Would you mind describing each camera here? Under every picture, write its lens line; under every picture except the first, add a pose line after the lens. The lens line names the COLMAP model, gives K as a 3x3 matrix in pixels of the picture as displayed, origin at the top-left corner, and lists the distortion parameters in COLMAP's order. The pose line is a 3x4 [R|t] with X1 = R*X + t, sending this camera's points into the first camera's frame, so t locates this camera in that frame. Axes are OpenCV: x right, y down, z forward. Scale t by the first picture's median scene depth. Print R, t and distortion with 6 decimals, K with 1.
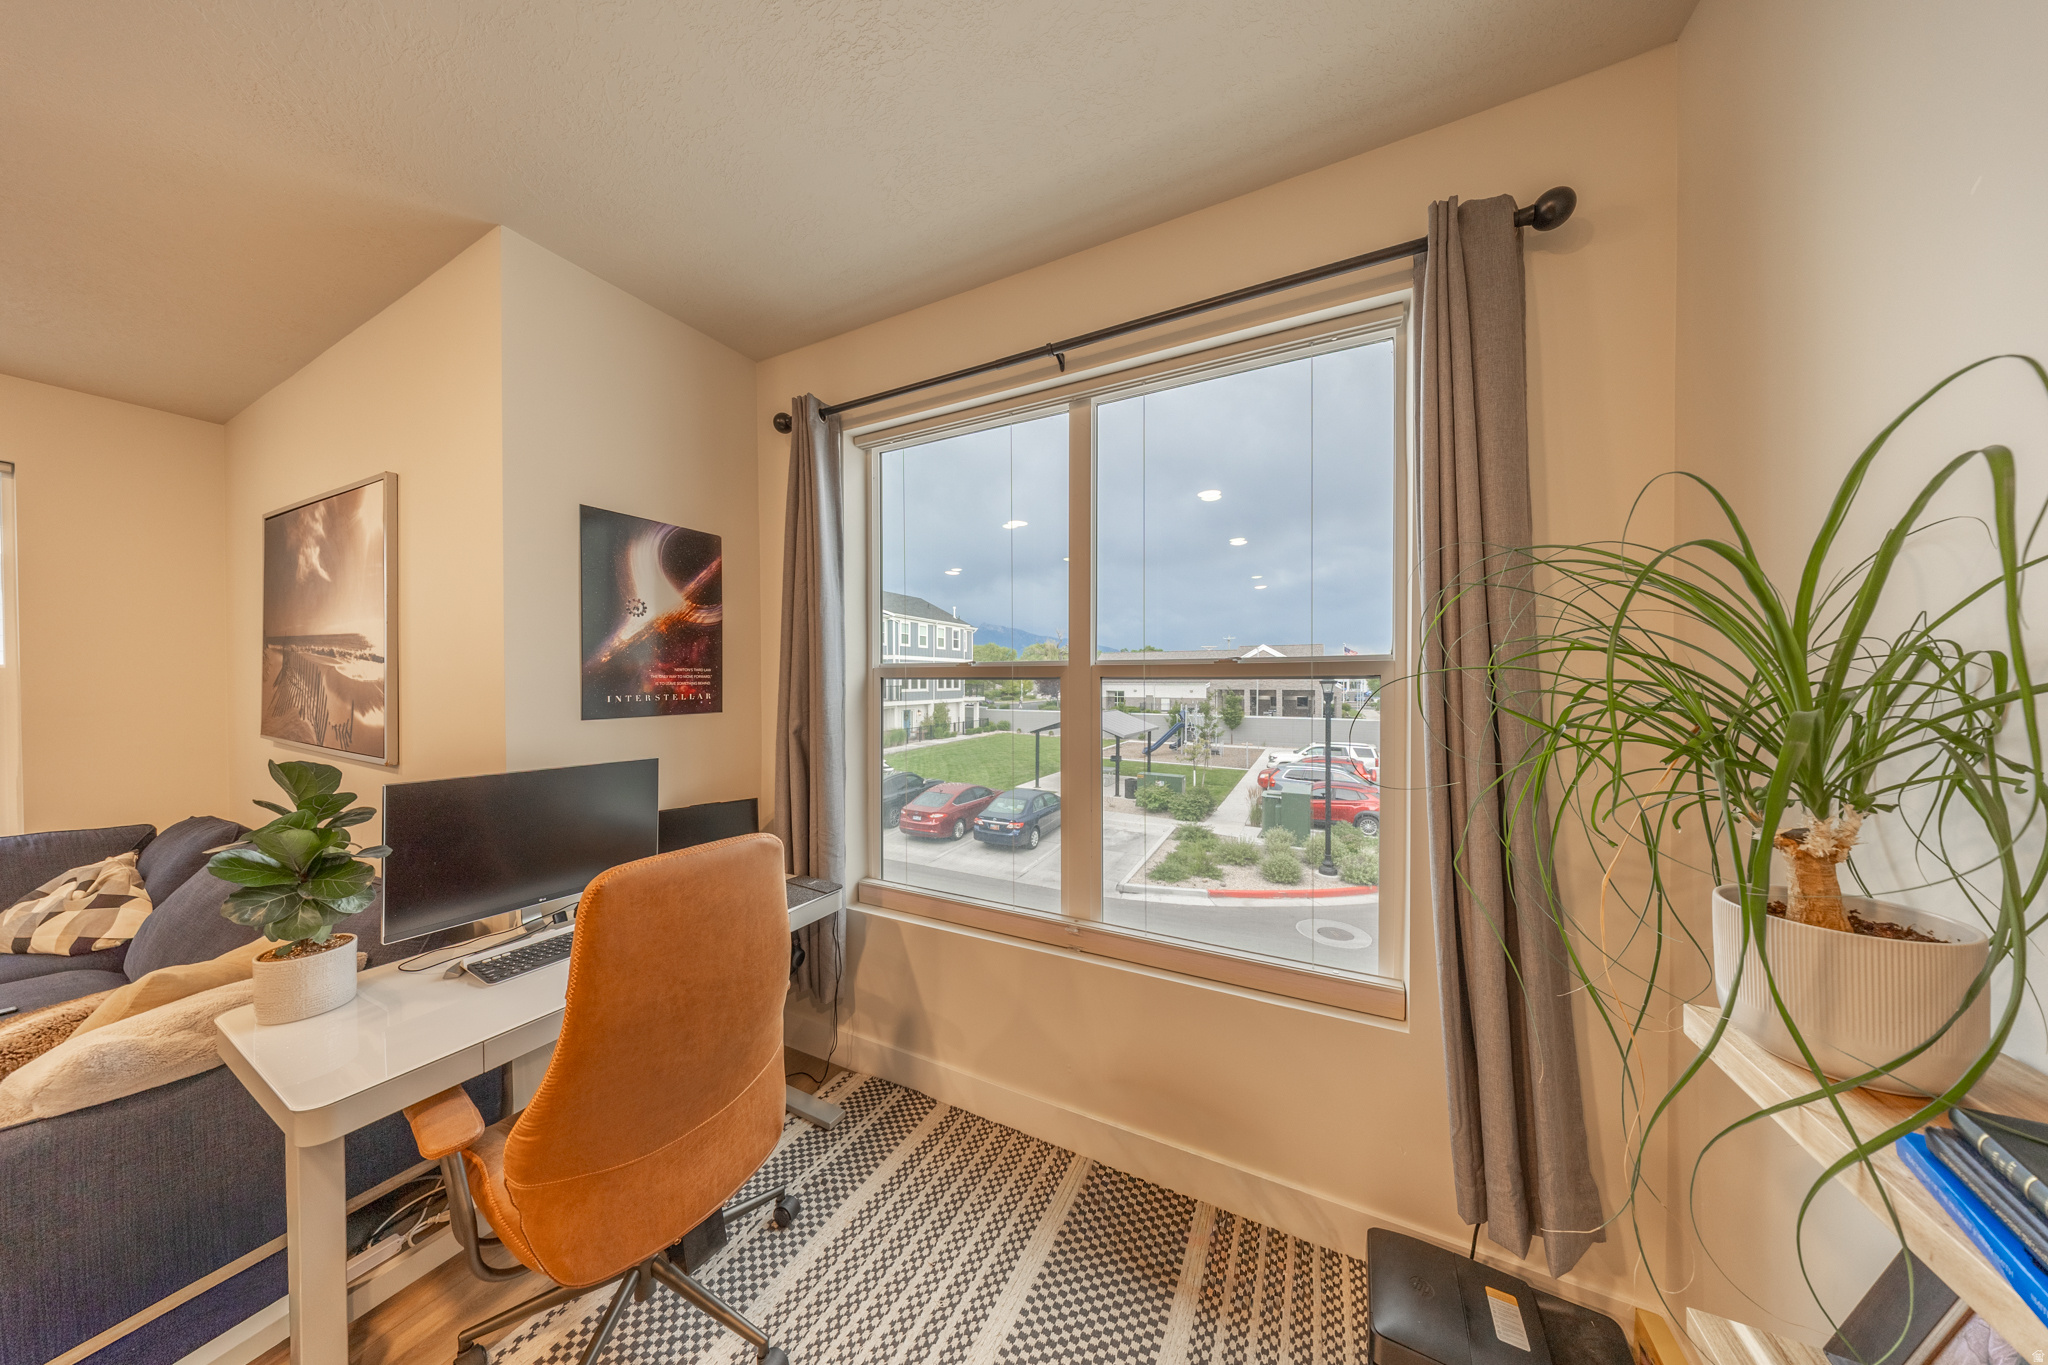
lens RADIAL K [[595.2, 0, 1020.3], [0, 595.2, 684.4], [0, 0, 1]] dist [-0.000898, -0.000247]
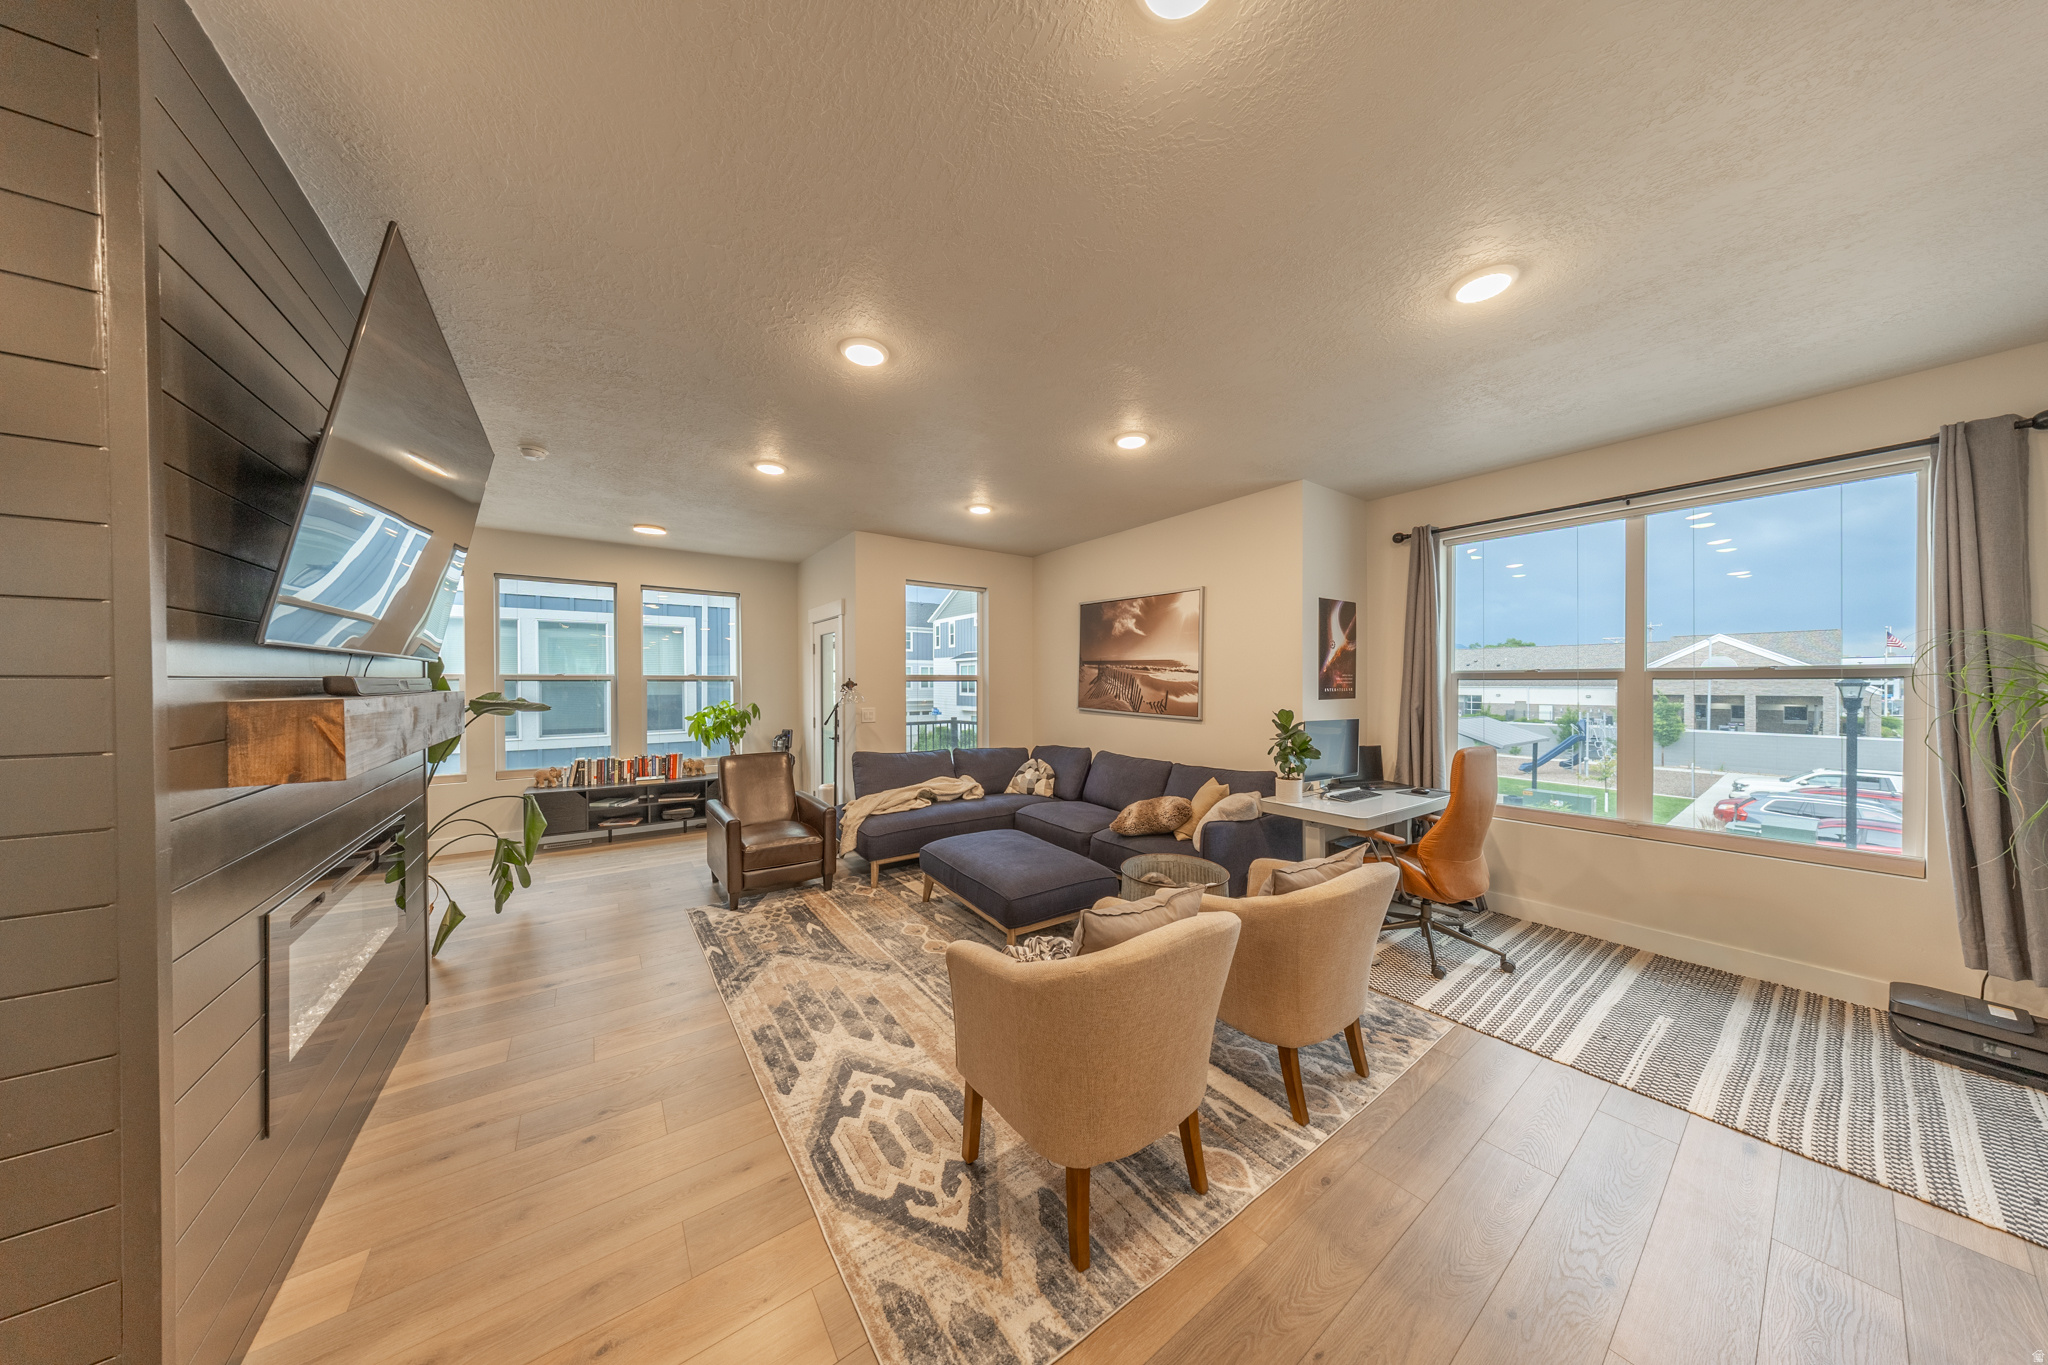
lens RADIAL K [[595.2, 0, 1021.5], [0, 595.2, 685.5], [0, 0, 1]] dist [-0.000898, -0.000247]
pose [[0.890864, 0.001635, -0.454268, -0.572633], [-0.003268, 0.999991, -0.002809, 0.015377], [0.454259, 0.003987, 0.890861, -1.085900]]
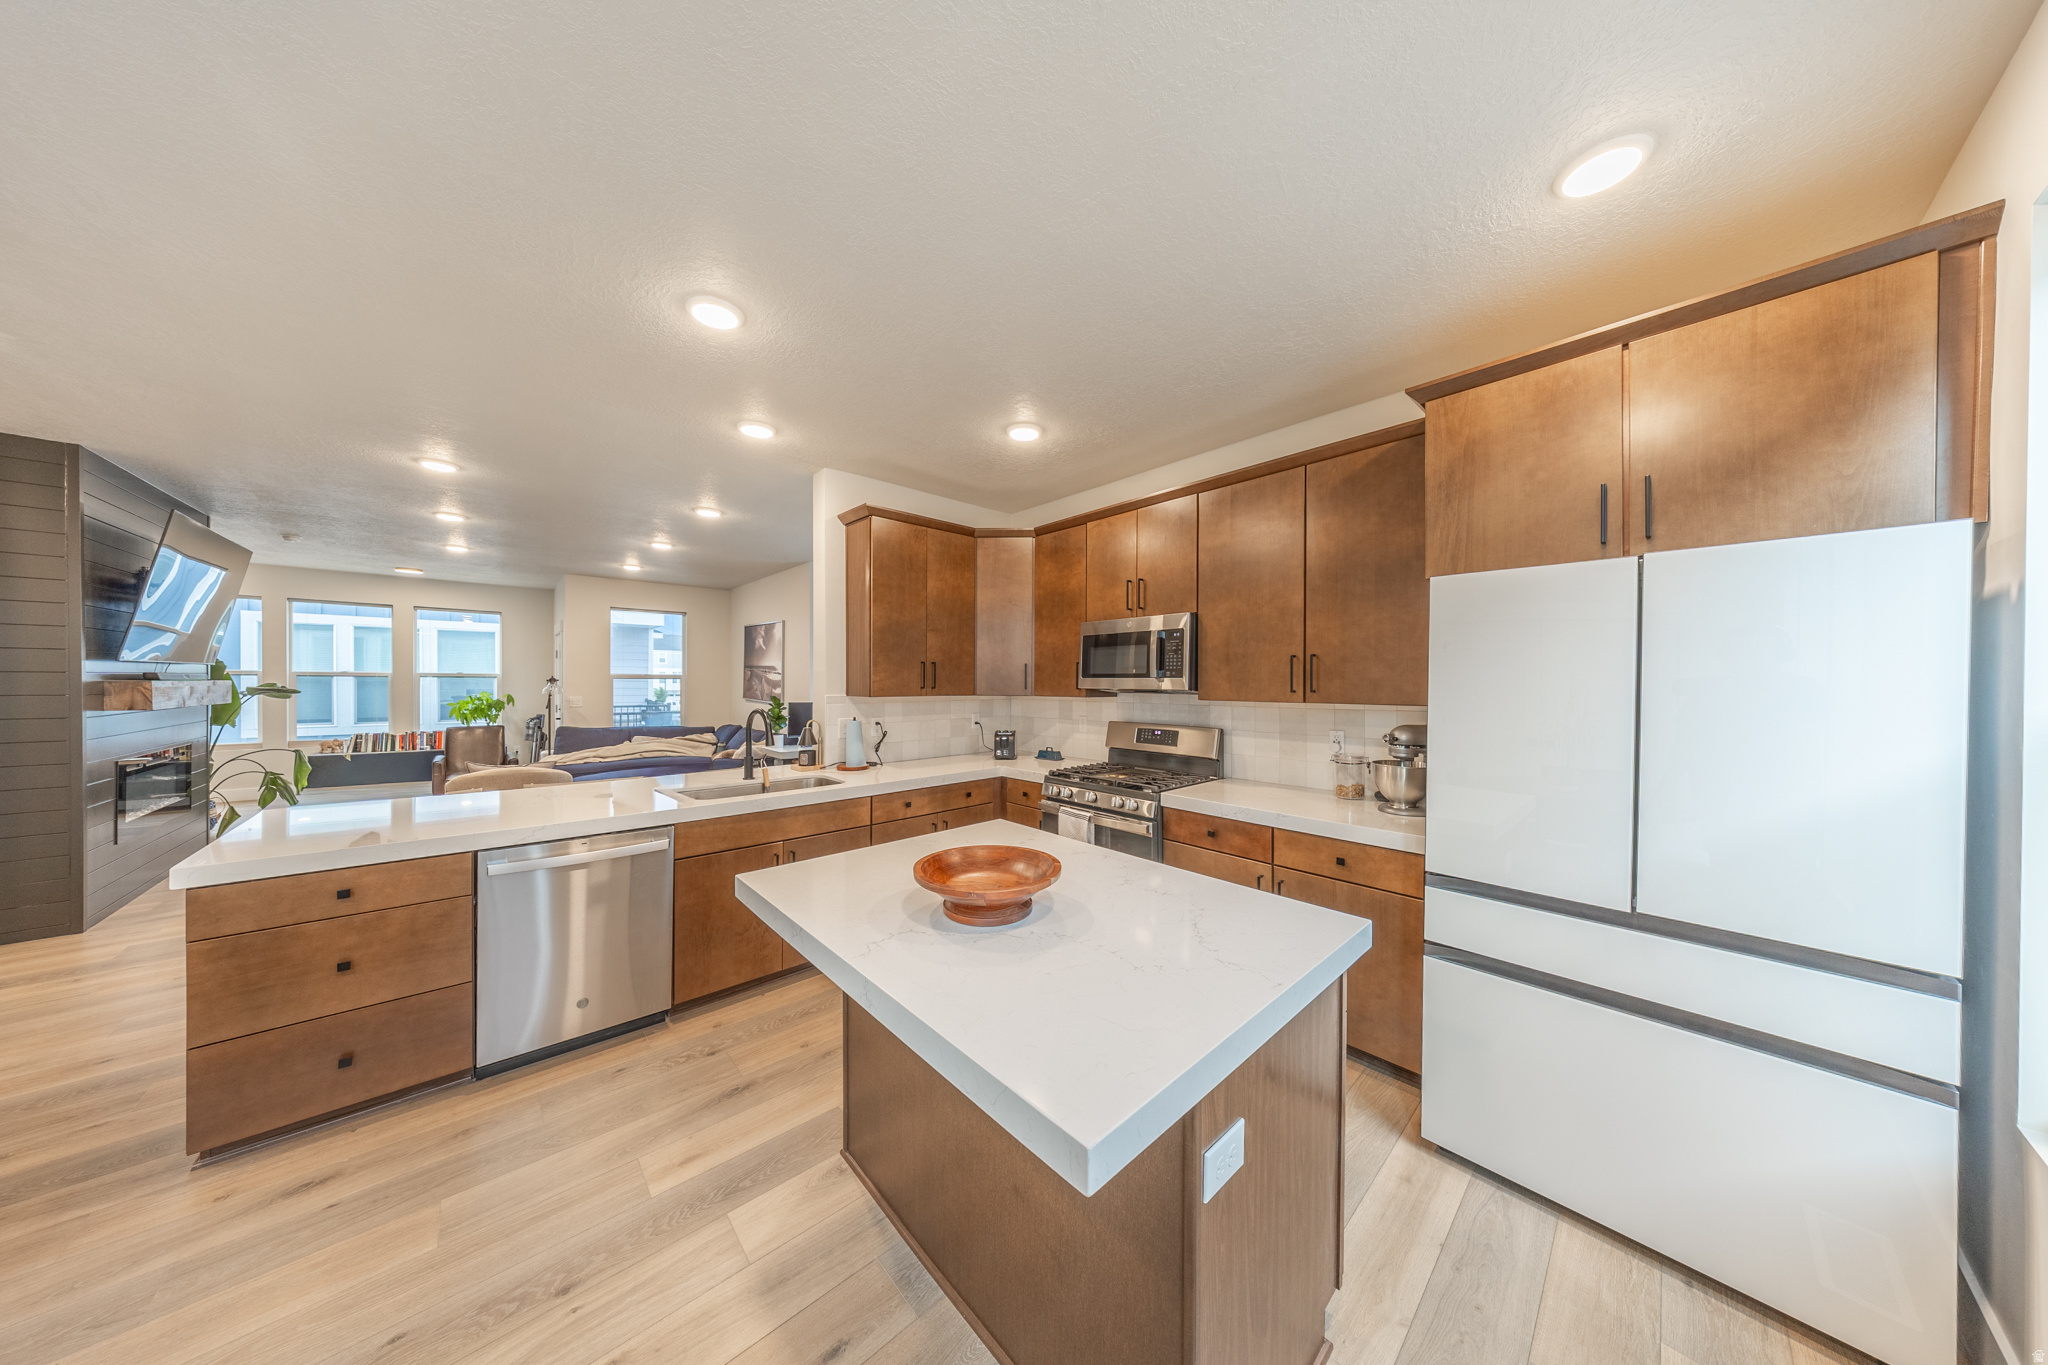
lens RADIAL K [[595.2, 0, 1022.2], [0, 595.2, 686.7], [0, 0, 1]] dist [-0.000898, -0.000247]
pose [[0.935390, 0.009937, -0.353477, 1.285579], [-0.011465, 0.999932, -0.002228, 0.021650], [0.353431, 0.006137, 0.935441, -1.523960]]
